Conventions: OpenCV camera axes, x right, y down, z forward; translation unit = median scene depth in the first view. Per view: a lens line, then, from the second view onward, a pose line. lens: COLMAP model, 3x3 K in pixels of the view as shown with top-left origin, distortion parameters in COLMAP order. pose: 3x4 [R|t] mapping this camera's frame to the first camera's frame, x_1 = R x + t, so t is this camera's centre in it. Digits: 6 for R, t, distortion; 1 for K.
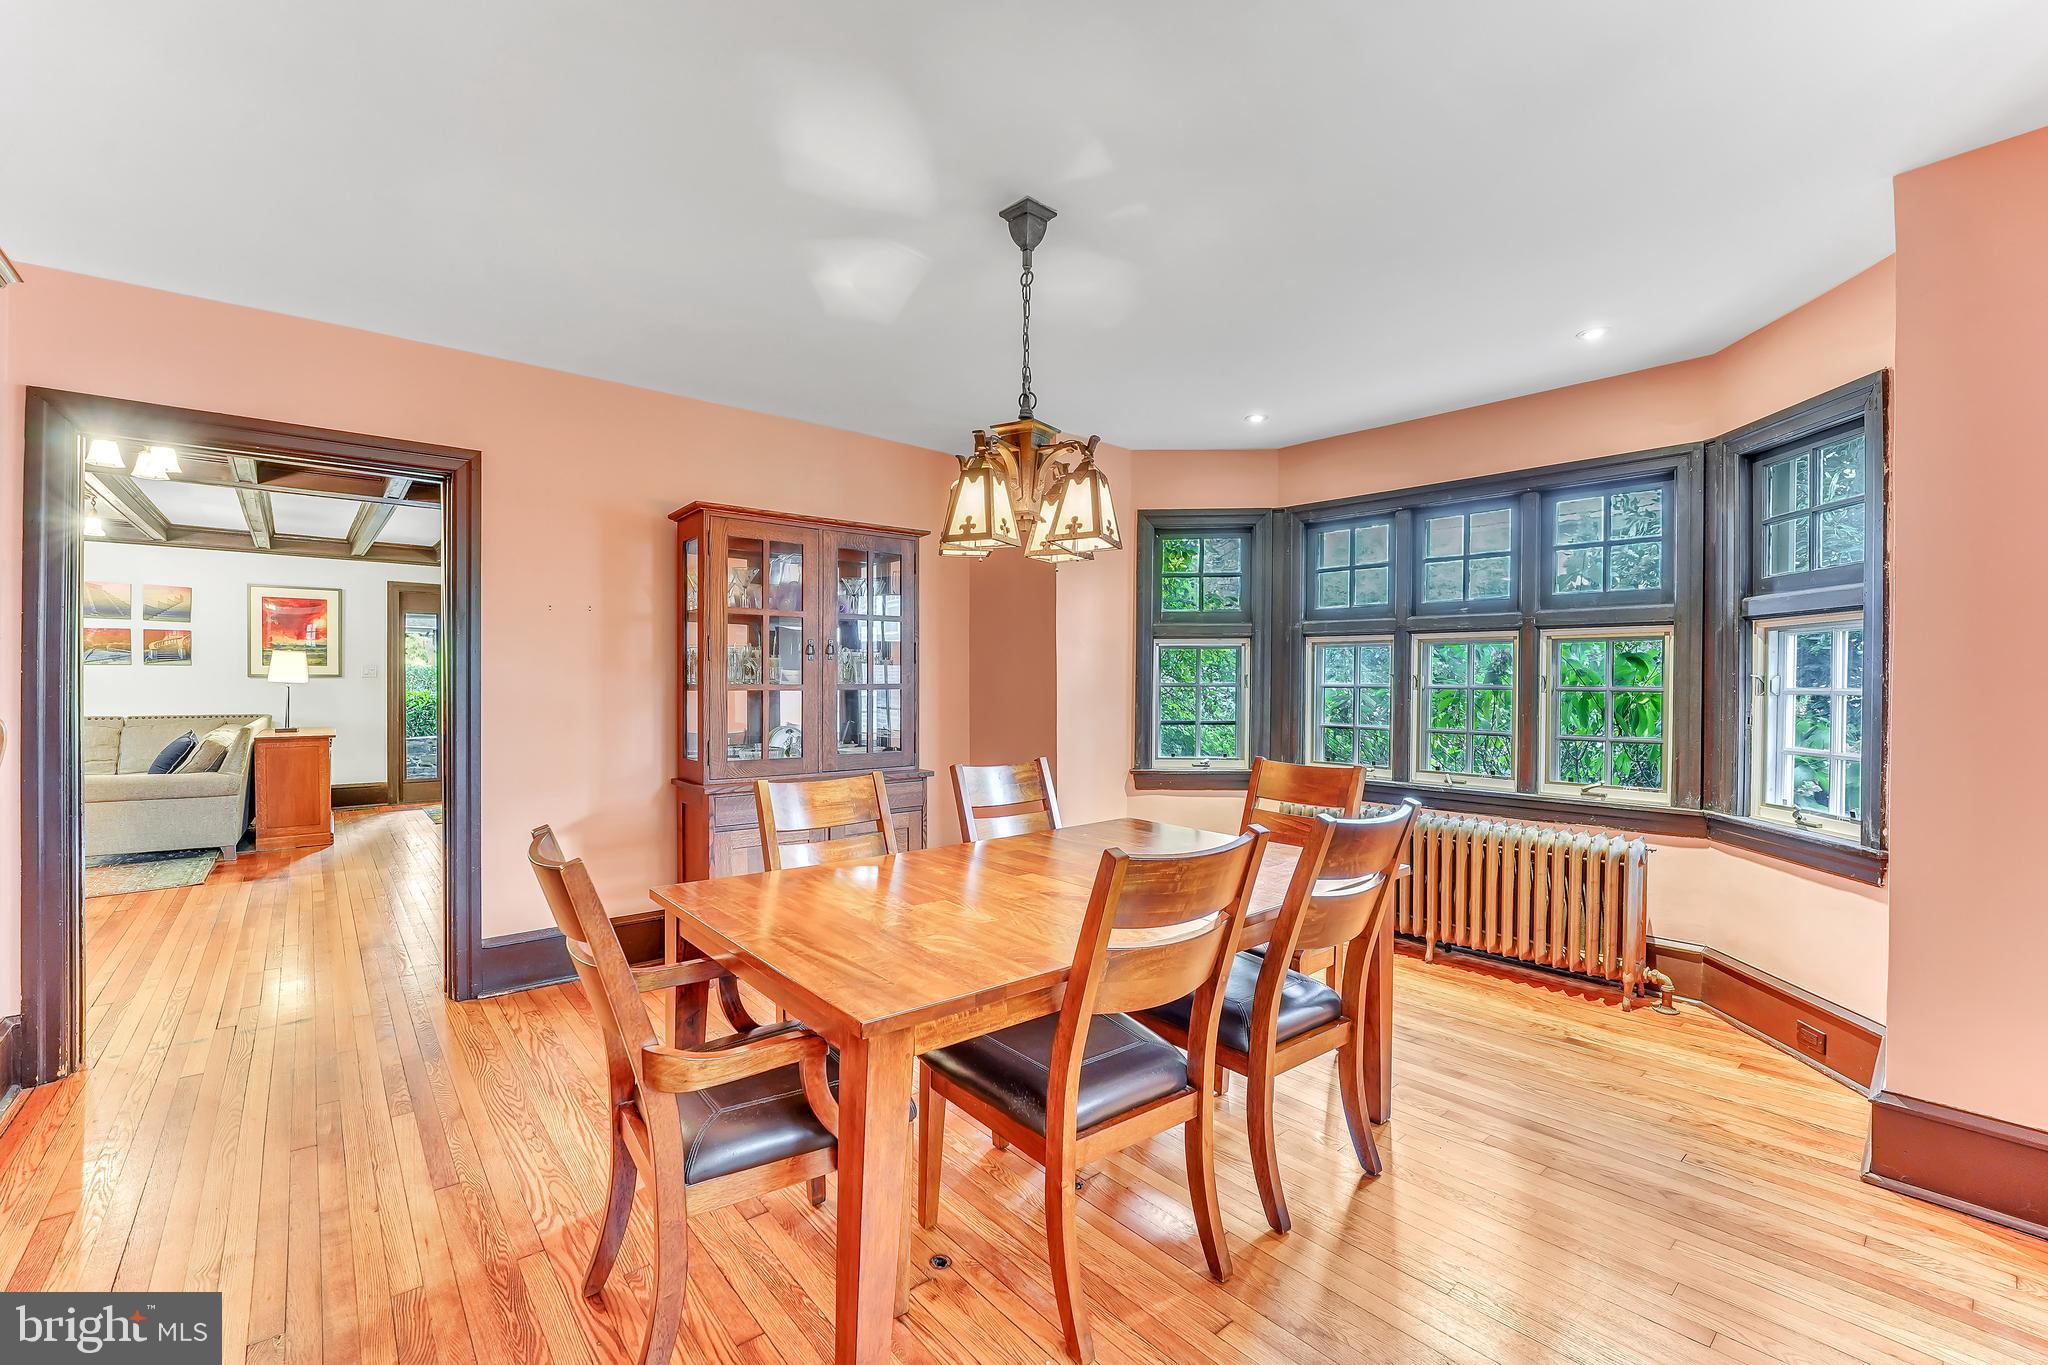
lens RADIAL K [[880.2, 0, 1024.0], [0, 880.2, 682.5], [0, 0, 1]] dist [-0.013480, -0.000020]
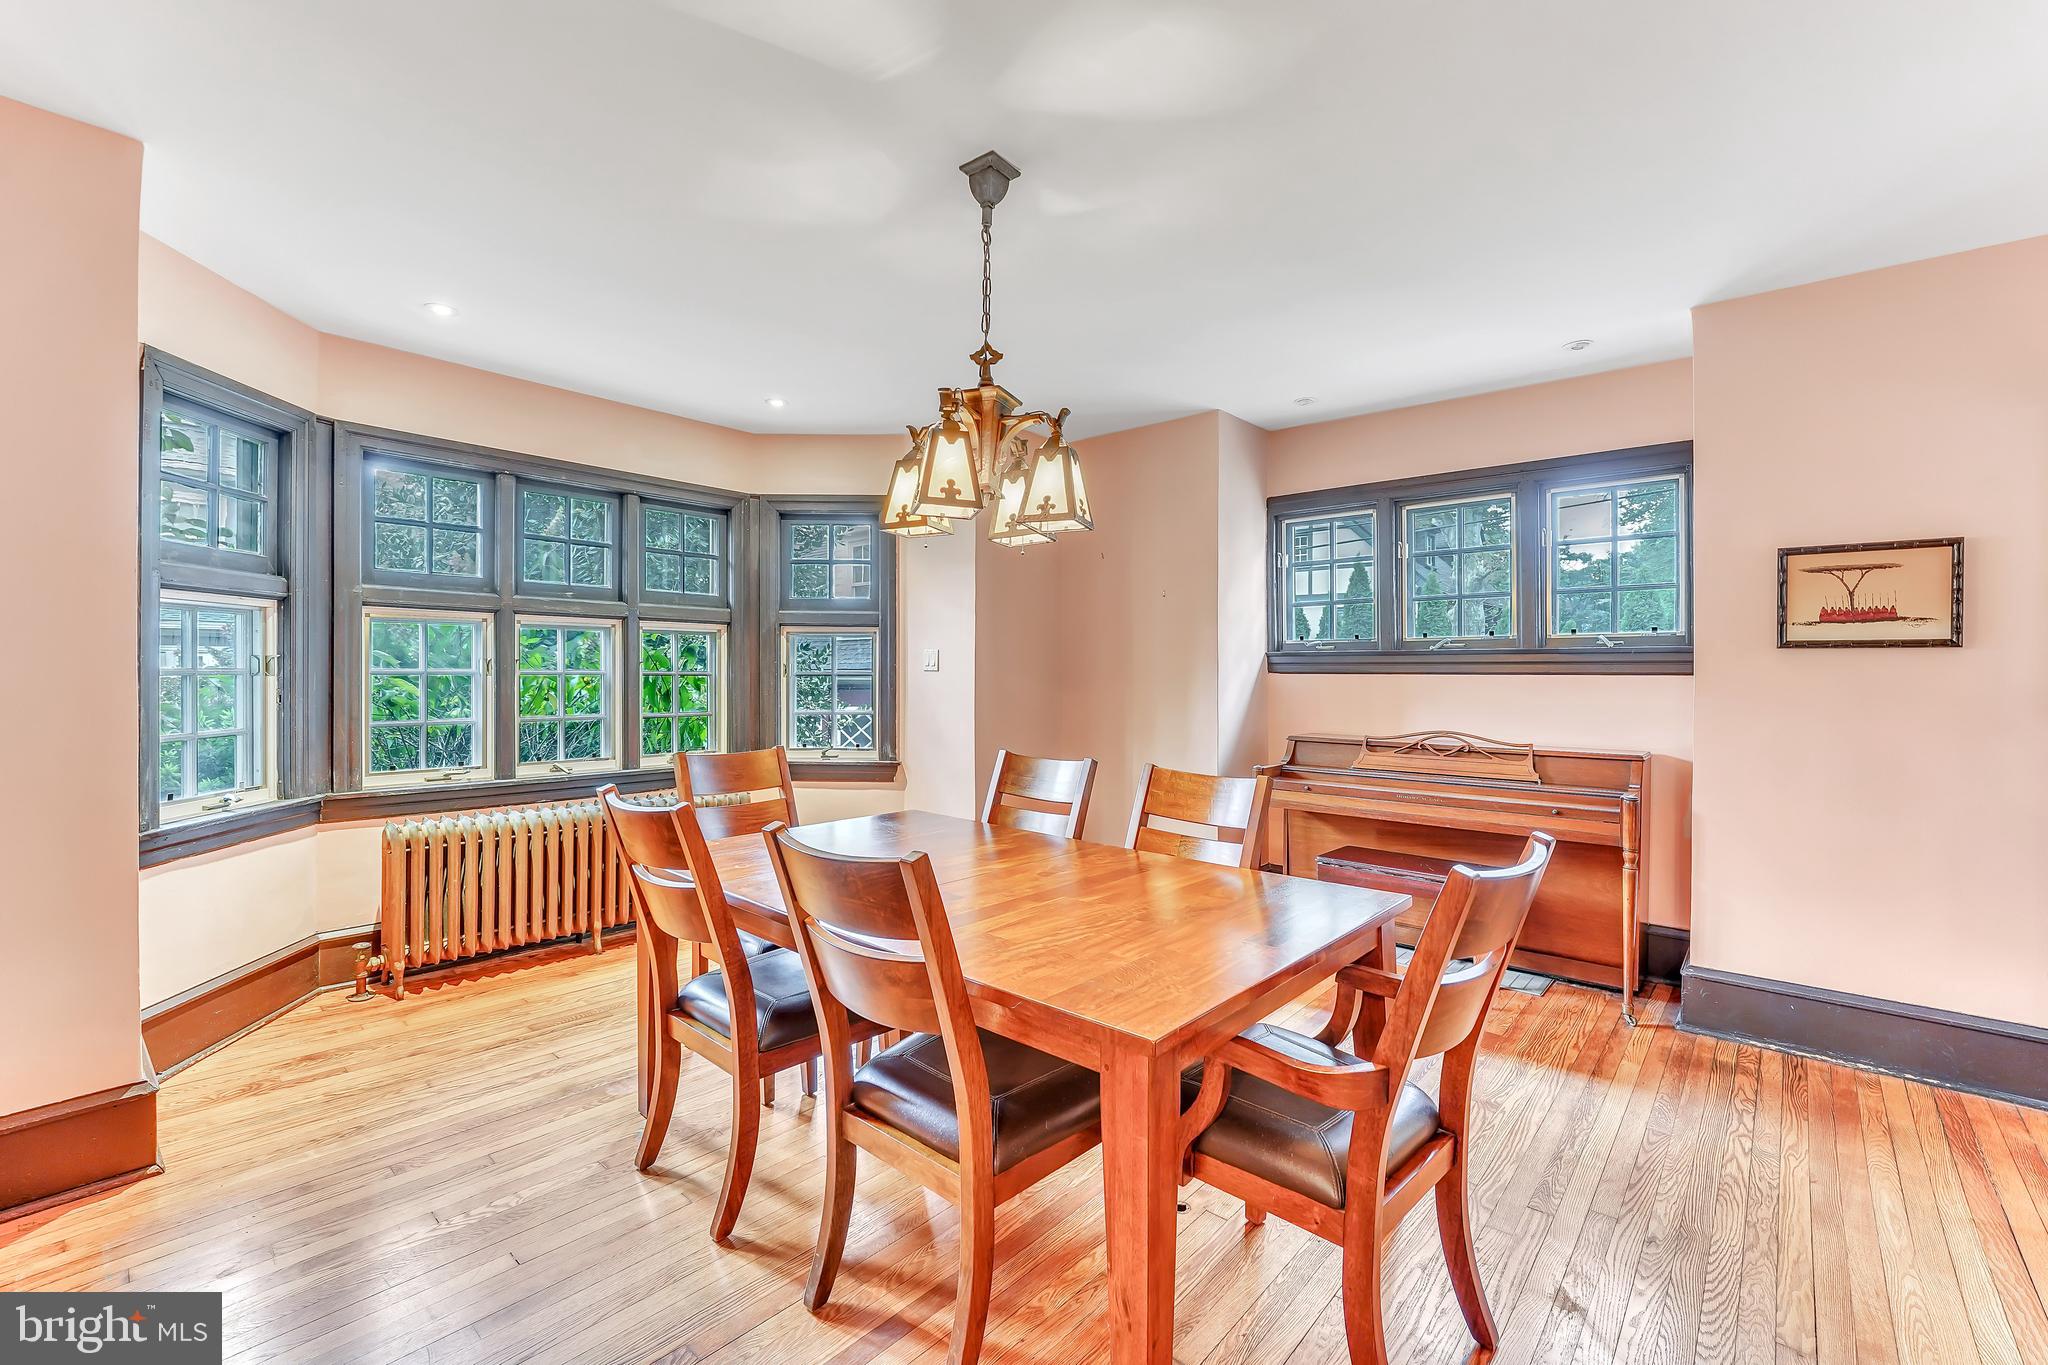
lens RADIAL K [[880.2, 0, 1024.0], [0, 880.2, 682.5], [0, 0, 1]] dist [-0.013480, -0.000020]
pose [[-0.173012, -0.017499, 0.984764, -0.841322], [-0.008081, 0.999834, 0.016347, -0.005363], [-0.984887, -0.005130, -0.173125, 1.015769]]
